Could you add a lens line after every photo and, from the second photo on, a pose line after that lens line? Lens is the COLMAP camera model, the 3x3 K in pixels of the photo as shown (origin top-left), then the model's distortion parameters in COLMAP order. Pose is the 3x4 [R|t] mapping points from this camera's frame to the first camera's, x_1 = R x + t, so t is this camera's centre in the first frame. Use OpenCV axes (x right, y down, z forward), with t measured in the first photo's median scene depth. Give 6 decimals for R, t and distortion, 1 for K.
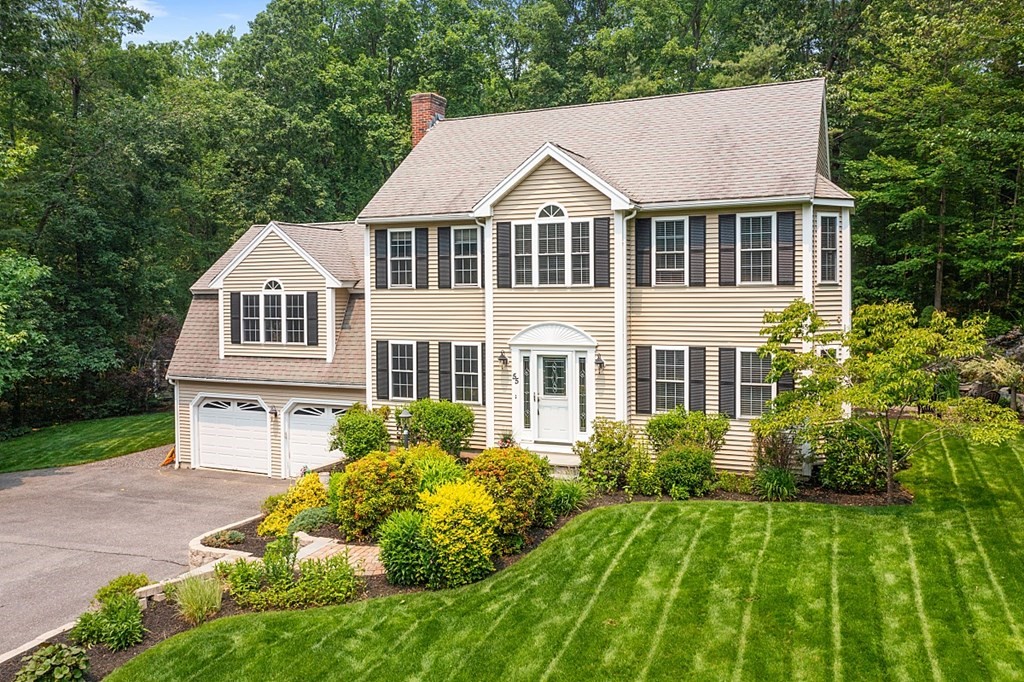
lens RADIAL K [[828.4, 0, 508.8], [0, 828.4, 313.1], [0, 0, 1]] dist [0.002322, -0.002900]
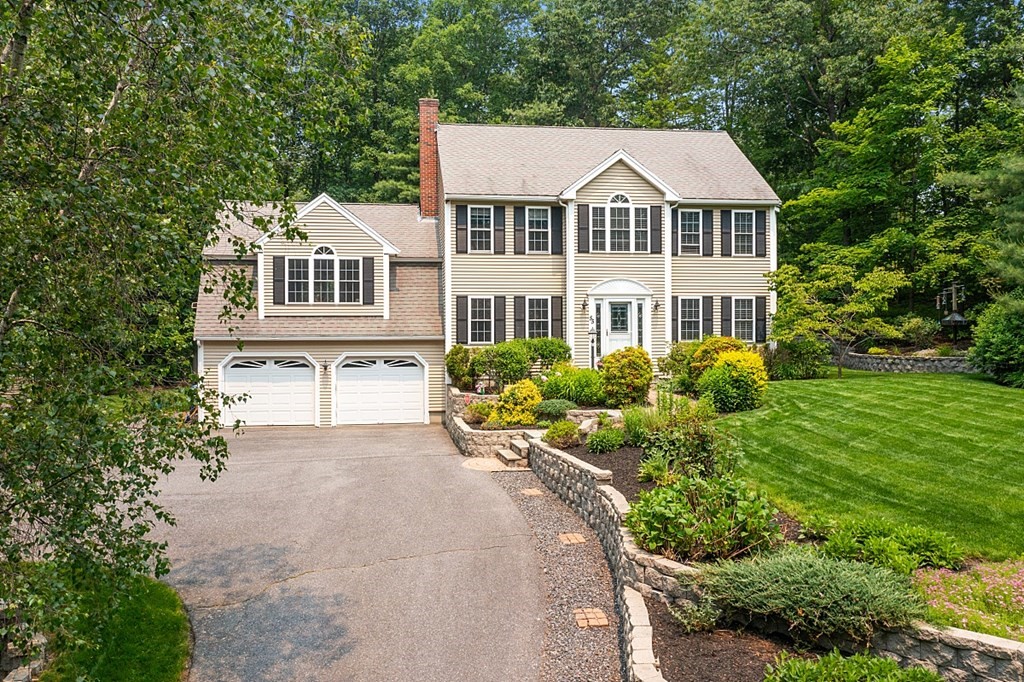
lens RADIAL K [[828.4, 0, 511.1], [0, 828.4, 338.1], [0, 0, 1]] dist [0.002322, -0.002900]
pose [[0.846486, 0.002636, 0.532405, -0.759214], [0.011531, 0.999662, -0.023282, 0.127522], [-0.532287, 0.025847, 0.846170, -0.070605]]
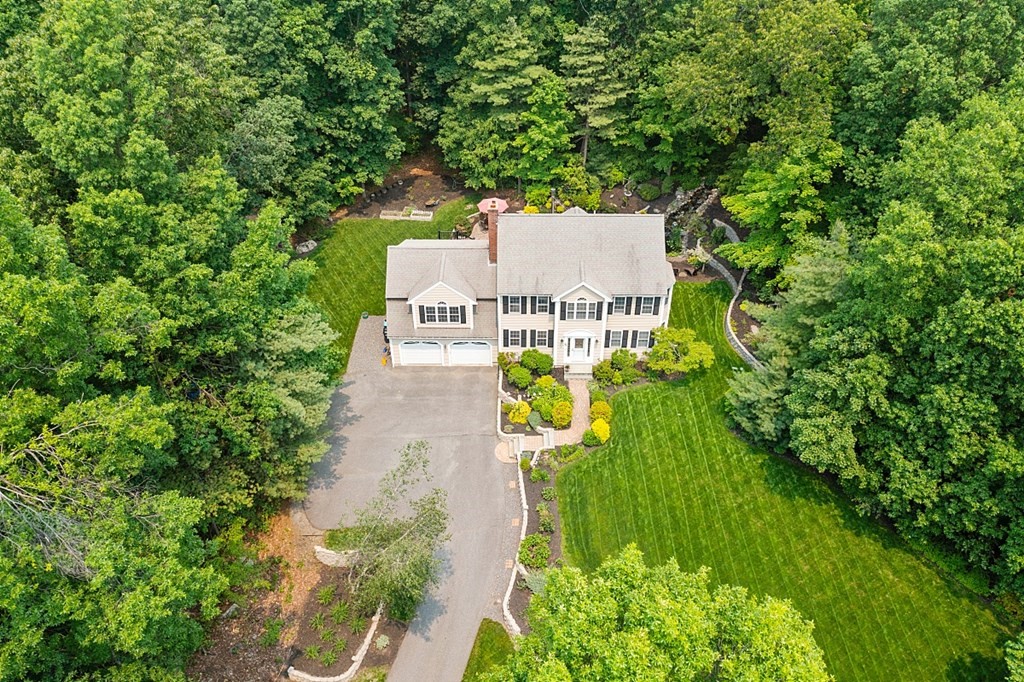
lens RADIAL K [[828.4, 0, 511.2], [0, 828.4, 343.6], [0, 0, 1]] dist [0.002322, -0.002900]
pose [[0.919343, -0.245930, 0.307128, -0.975217], [0.007932, 0.792013, 0.610453, -1.565595], [-0.393378, -0.558779, 0.730082, -0.963766]]
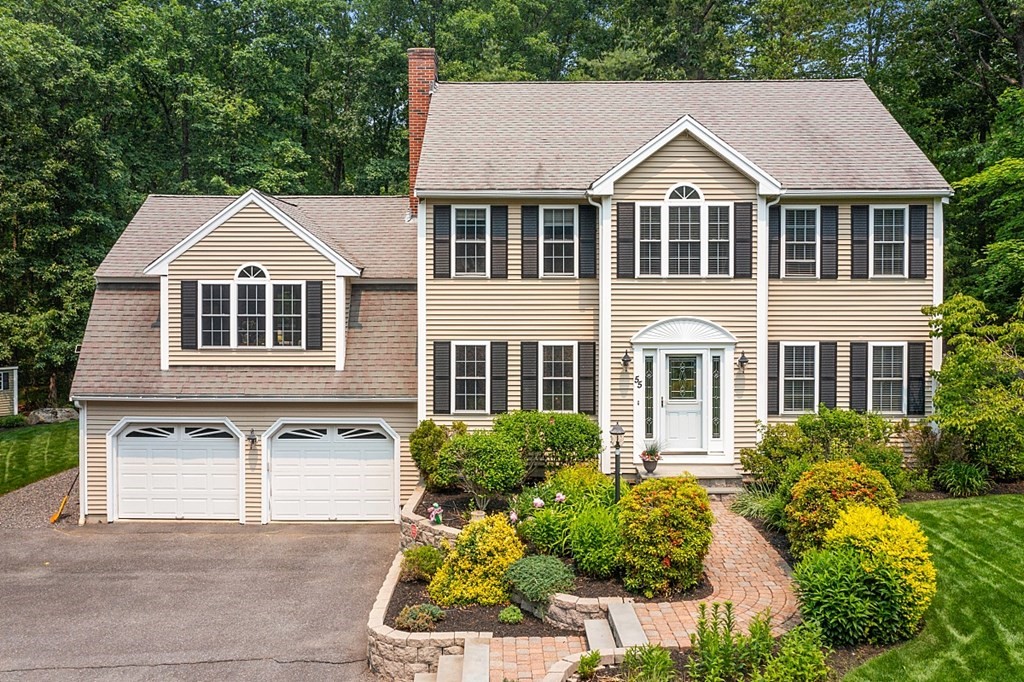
lens RADIAL K [[828.4, 0, 512.5], [0, 828.4, 303.9], [0, 0, 1]] dist [0.002322, -0.002900]
pose [[0.916925, 0.002574, 0.399051, -0.424777], [0.002194, 0.999932, -0.011492, 0.005918], [-0.399054, 0.011413, 0.916857, 0.230825]]
